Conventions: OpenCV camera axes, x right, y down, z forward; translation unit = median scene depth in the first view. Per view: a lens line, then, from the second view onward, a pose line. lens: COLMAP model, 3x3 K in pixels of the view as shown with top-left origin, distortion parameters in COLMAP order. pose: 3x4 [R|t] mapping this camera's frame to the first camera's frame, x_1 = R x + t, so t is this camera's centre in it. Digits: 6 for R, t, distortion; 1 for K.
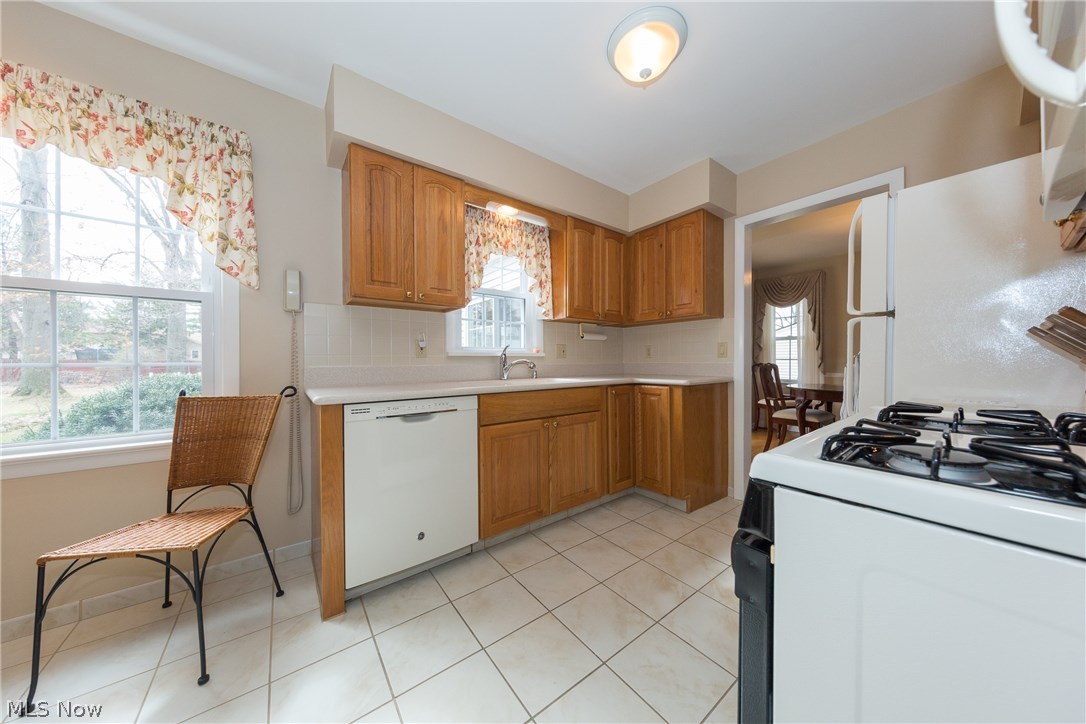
lens RADIAL K [[347.5, 0, 537.8], [0, 347.5, 361.8], [0, 0, 1]] dist [0.006334, -0.000330]
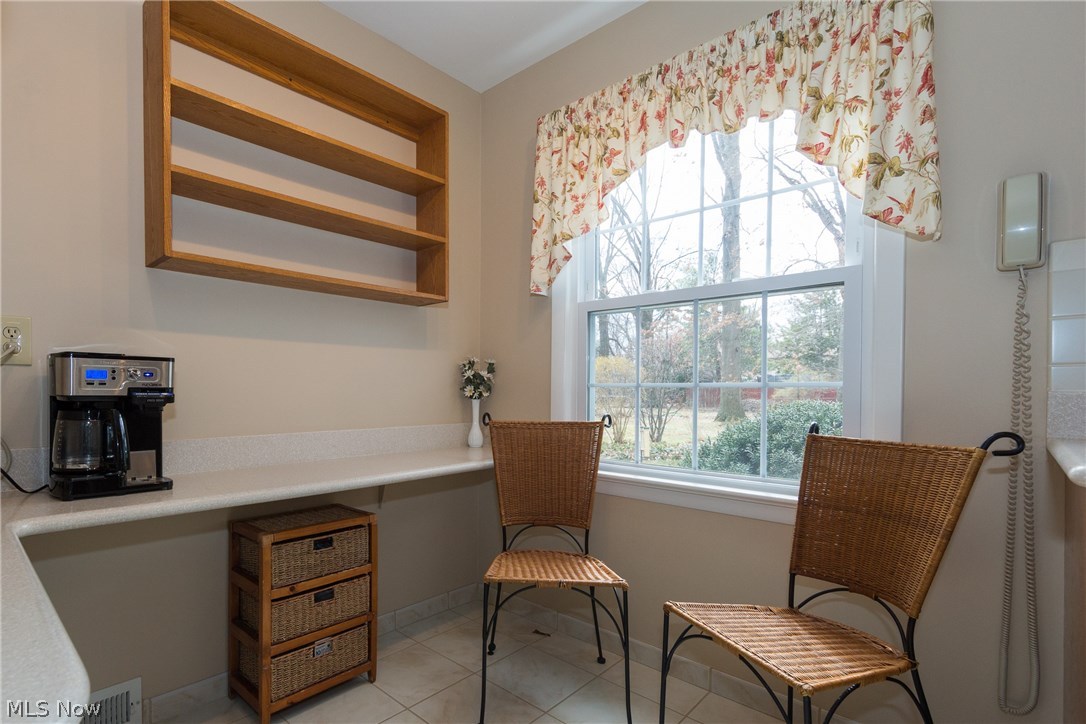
lens RADIAL K [[532.6, 0, 452.1], [0, 532.6, 392.5], [0, 0, 1]] dist [0.000753, 0.000098]
pose [[0.129296, 0.011345, -0.991541, -0.128480], [-0.008552, 0.999910, 0.010325, 0.018474], [0.991569, 0.007144, 0.129381, 0.210847]]
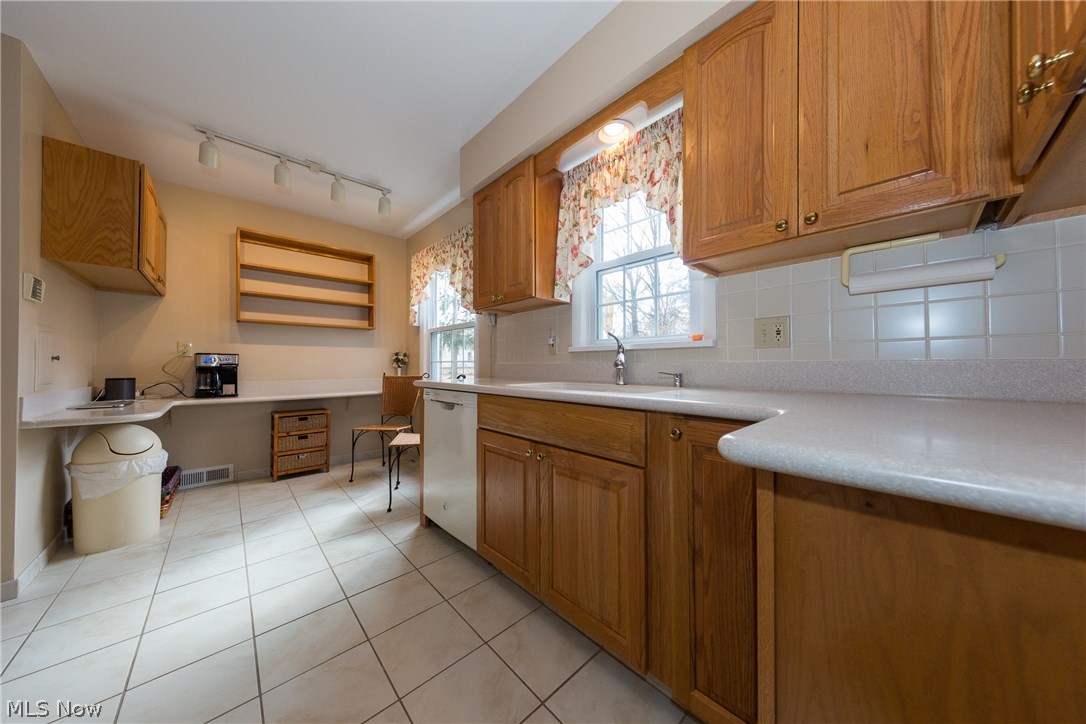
lens RADIAL K [[347.5, 0, 547.7], [0, 347.5, 360.3], [0, 0, 1]] dist [0.006334, -0.000330]
pose [[0.105588, -0.007705, -0.994380, 0.914872], [-0.002214, 0.999966, -0.007984, 0.016391], [0.994407, 0.003045, 0.105568, 1.288788]]
